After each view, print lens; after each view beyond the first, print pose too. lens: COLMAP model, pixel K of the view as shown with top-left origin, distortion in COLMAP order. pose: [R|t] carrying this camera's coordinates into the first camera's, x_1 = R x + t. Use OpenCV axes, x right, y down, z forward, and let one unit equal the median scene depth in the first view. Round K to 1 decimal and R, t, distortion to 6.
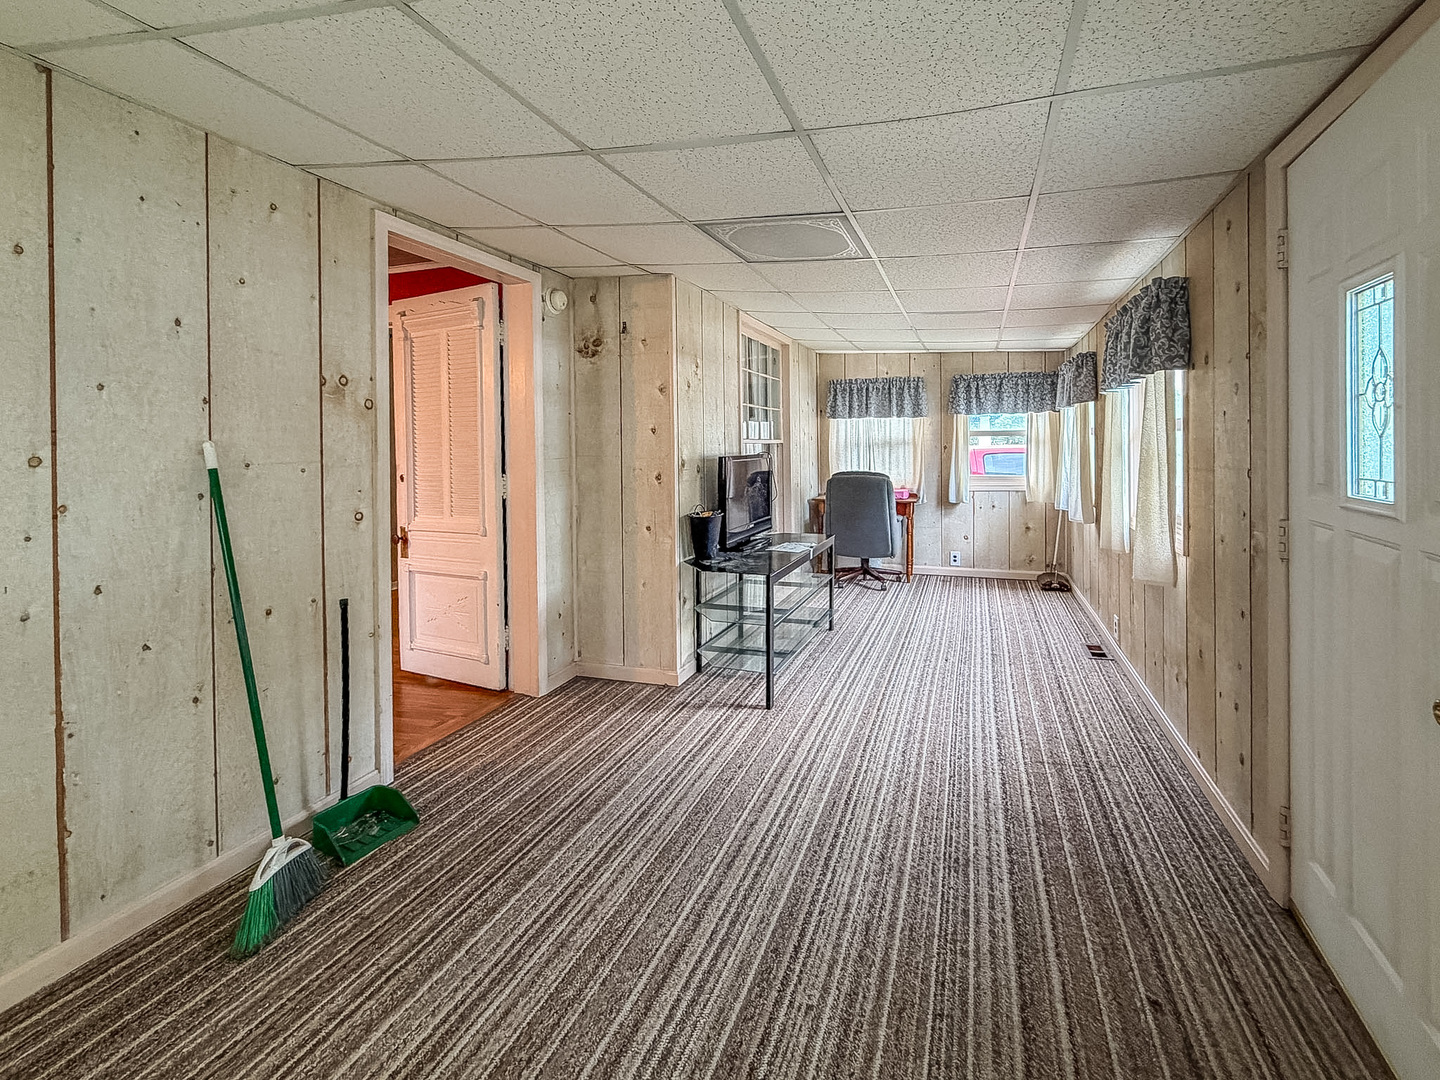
lens RADIAL K [[625.2, 0, 730.8], [0, 625.2, 539.1], [0, 0, 1]] dist [0.000469, 0.000316]
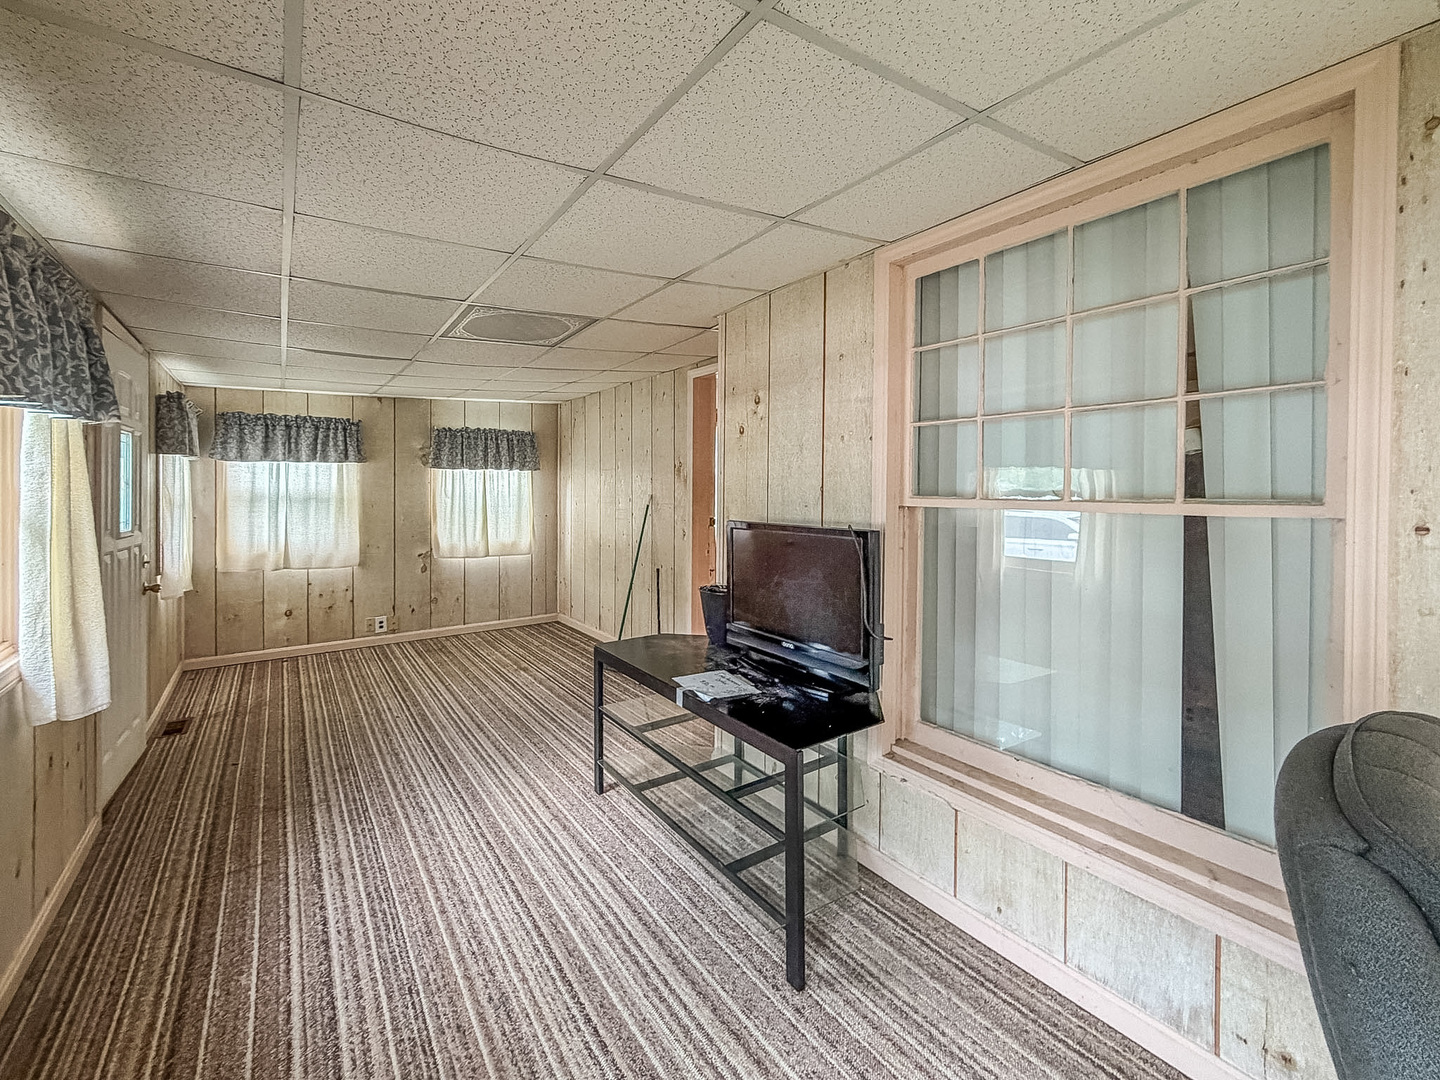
lens RADIAL K [[625.2, 0, 730.8], [0, 625.2, 539.1], [0, 0, 1]] dist [0.000469, 0.000316]
pose [[-0.548883, 0.075268, -0.832503, 0.857631], [-0.123138, 0.977791, 0.169591, -0.331935], [0.826779, 0.195599, -0.527425, 1.968295]]
